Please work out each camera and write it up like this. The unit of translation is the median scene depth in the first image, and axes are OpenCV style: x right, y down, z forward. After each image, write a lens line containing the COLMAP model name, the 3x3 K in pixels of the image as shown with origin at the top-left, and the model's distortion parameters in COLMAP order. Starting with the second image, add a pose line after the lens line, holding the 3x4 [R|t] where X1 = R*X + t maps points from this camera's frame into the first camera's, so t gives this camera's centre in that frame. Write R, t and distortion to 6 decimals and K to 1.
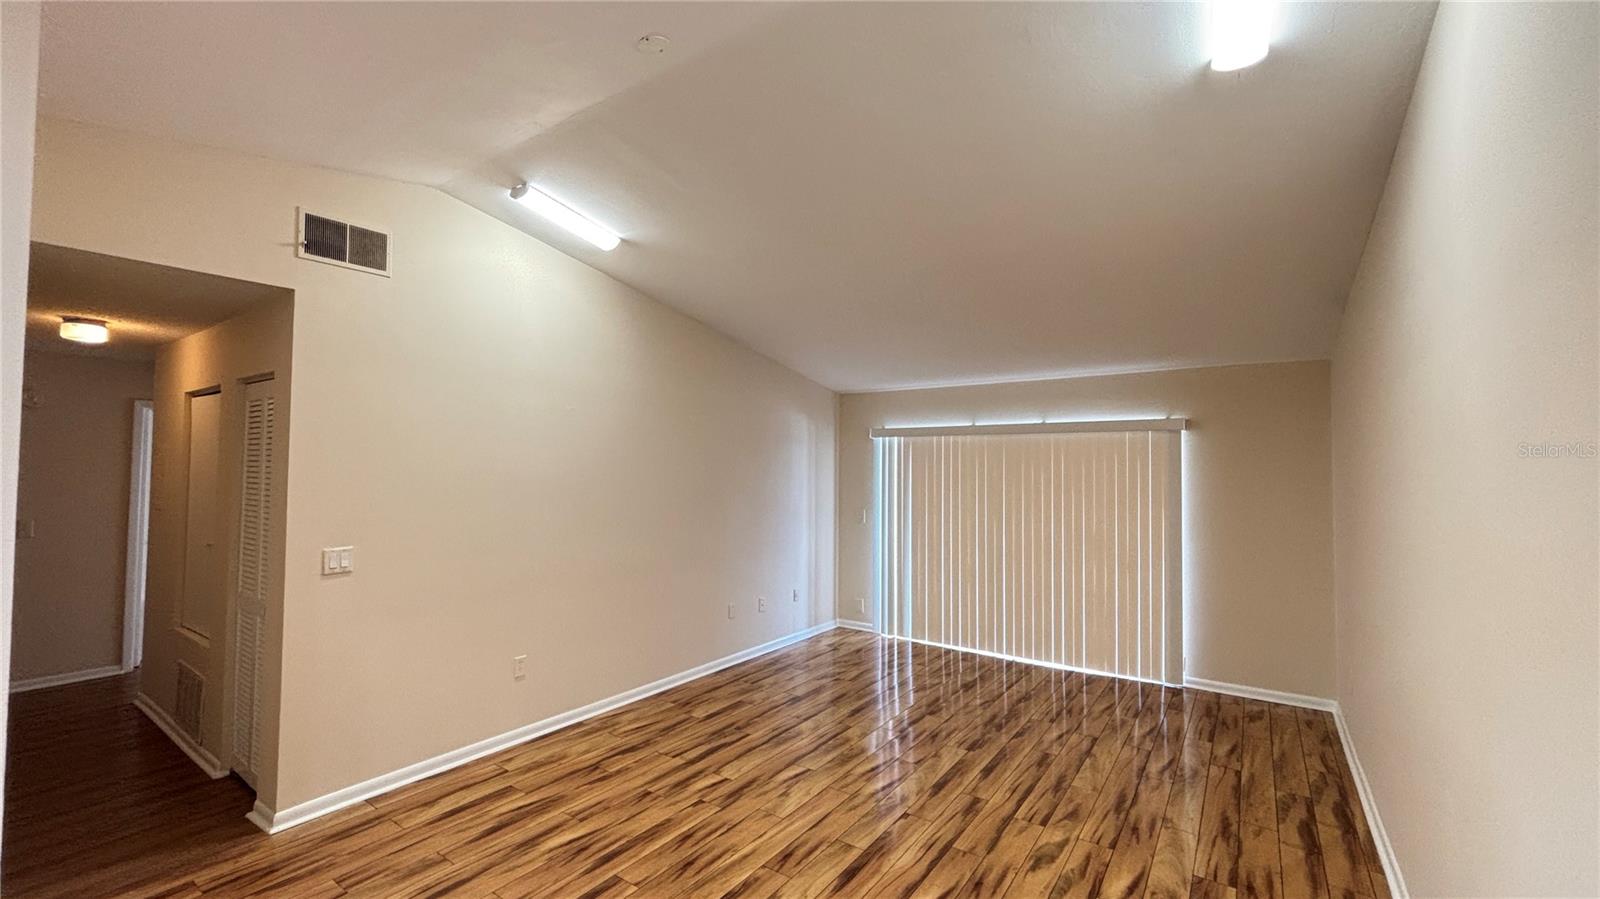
lens RADIAL K [[642.1, 0, 800.9], [0, 642.1, 447.6], [0, 0, 1]] dist [-0.000373, -0.000203]
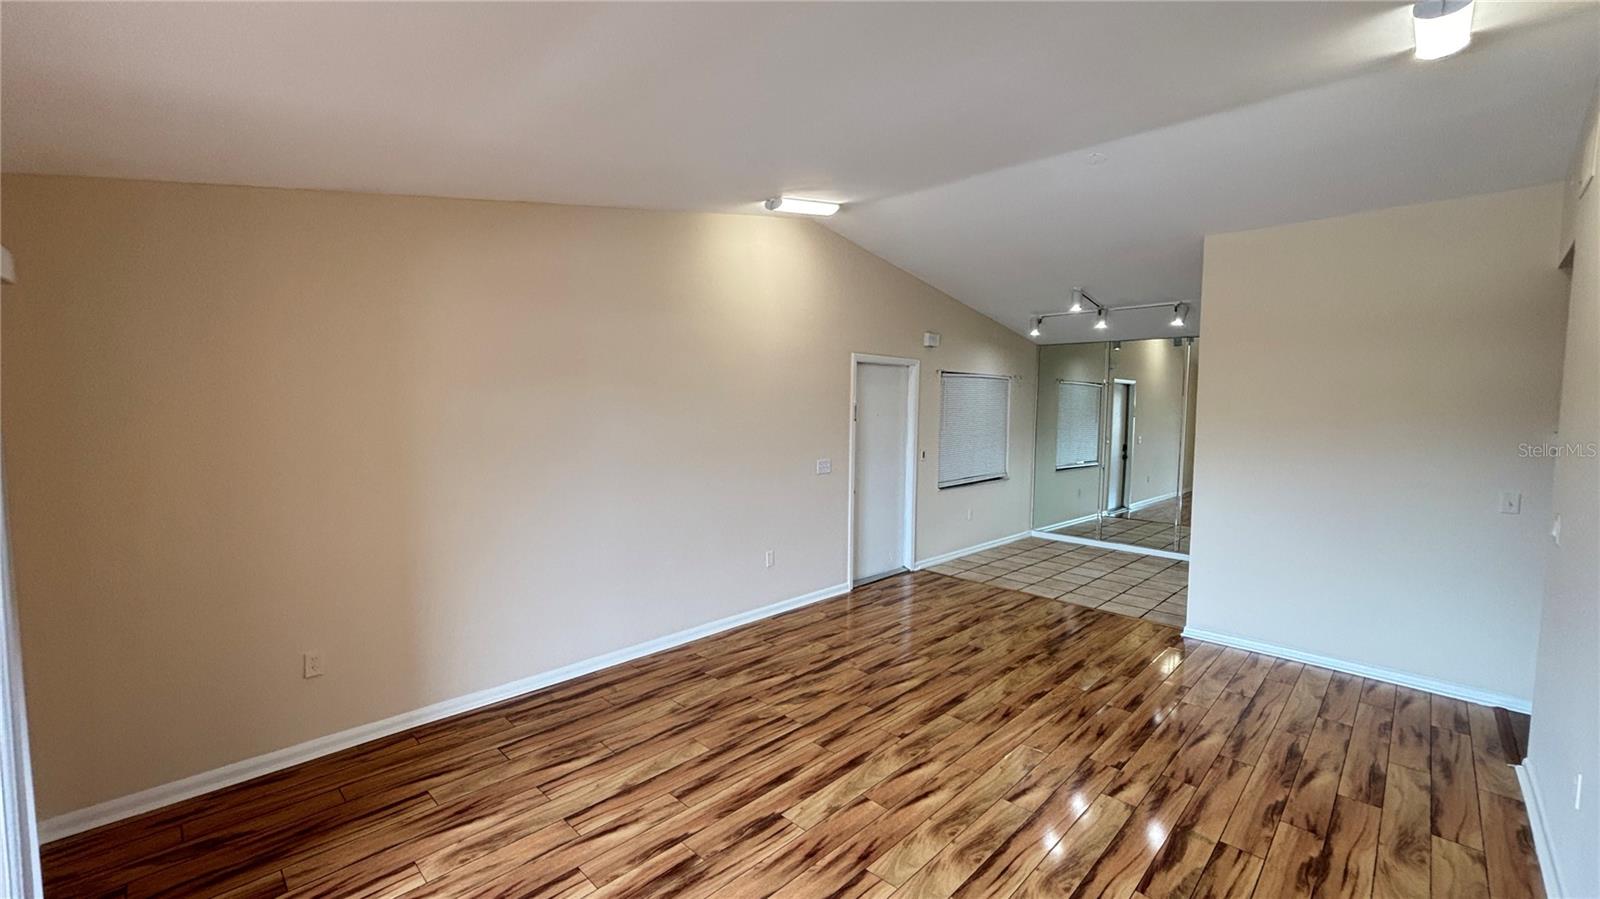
lens RADIAL K [[649.3, 0, 797.9], [0, 649.3, 445.9], [0, 0, 1]] dist [0.002039, 0.000418]
pose [[-0.986612, -0.030447, 0.160217, 0.177142], [-0.025604, 0.999153, 0.032202, 0.061350], [-0.161062, 0.027669, -0.986556, 2.090719]]
